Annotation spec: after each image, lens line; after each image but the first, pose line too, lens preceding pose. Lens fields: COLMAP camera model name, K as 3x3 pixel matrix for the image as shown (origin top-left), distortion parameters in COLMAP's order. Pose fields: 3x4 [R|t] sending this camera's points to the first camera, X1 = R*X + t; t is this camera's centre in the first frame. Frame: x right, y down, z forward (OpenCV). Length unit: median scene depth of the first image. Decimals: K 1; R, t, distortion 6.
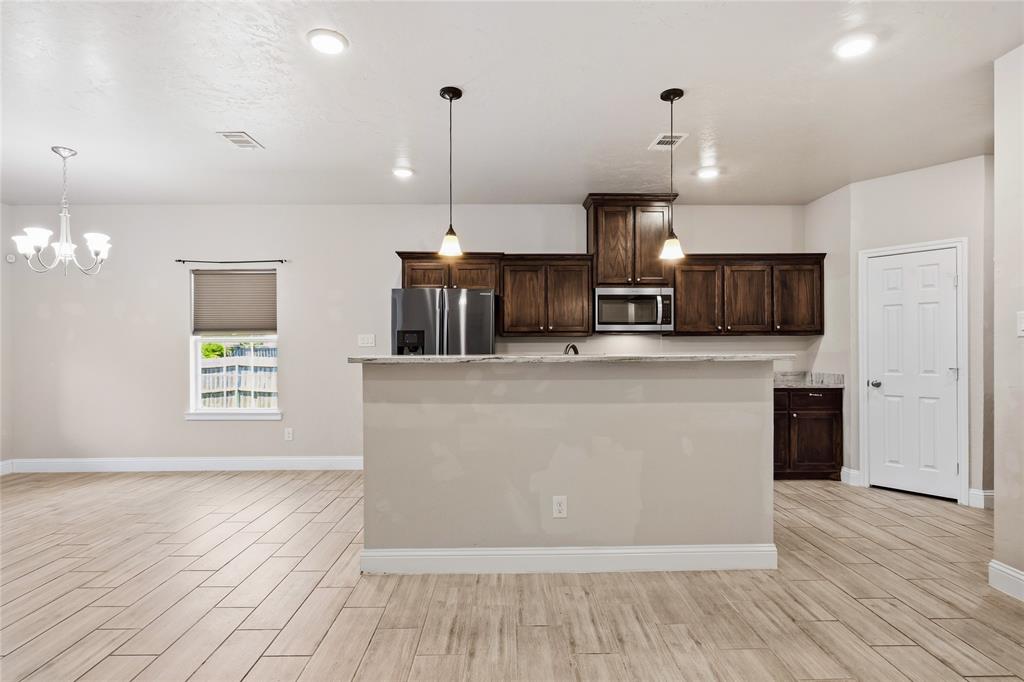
lens RADIAL K [[525.9, 0, 508.7], [0, 525.9, 350.6], [0, 0, 1]] dist [-0.006603, 0.002655]
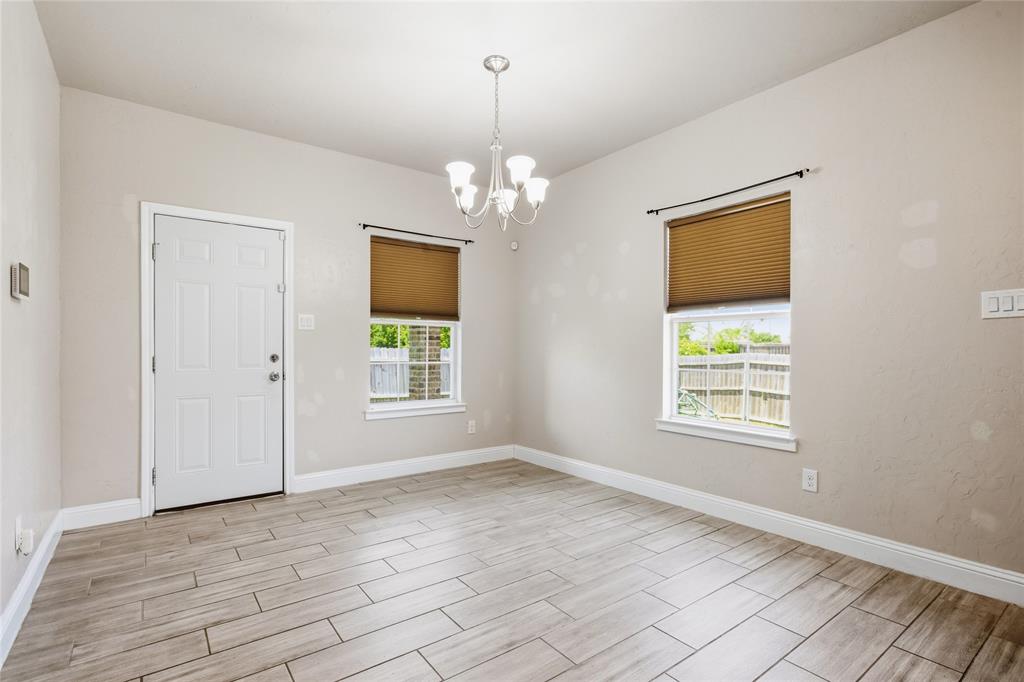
lens RADIAL K [[489.8, 0, 513.6], [0, 489.8, 350.9], [0, 0, 1]] dist [-0.006535, 0.002441]
pose [[0.595594, 0.009736, -0.803226, -0.204842], [-0.010384, 0.999936, 0.004421, 0.023812], [0.803218, 0.005708, 0.595657, 0.469215]]
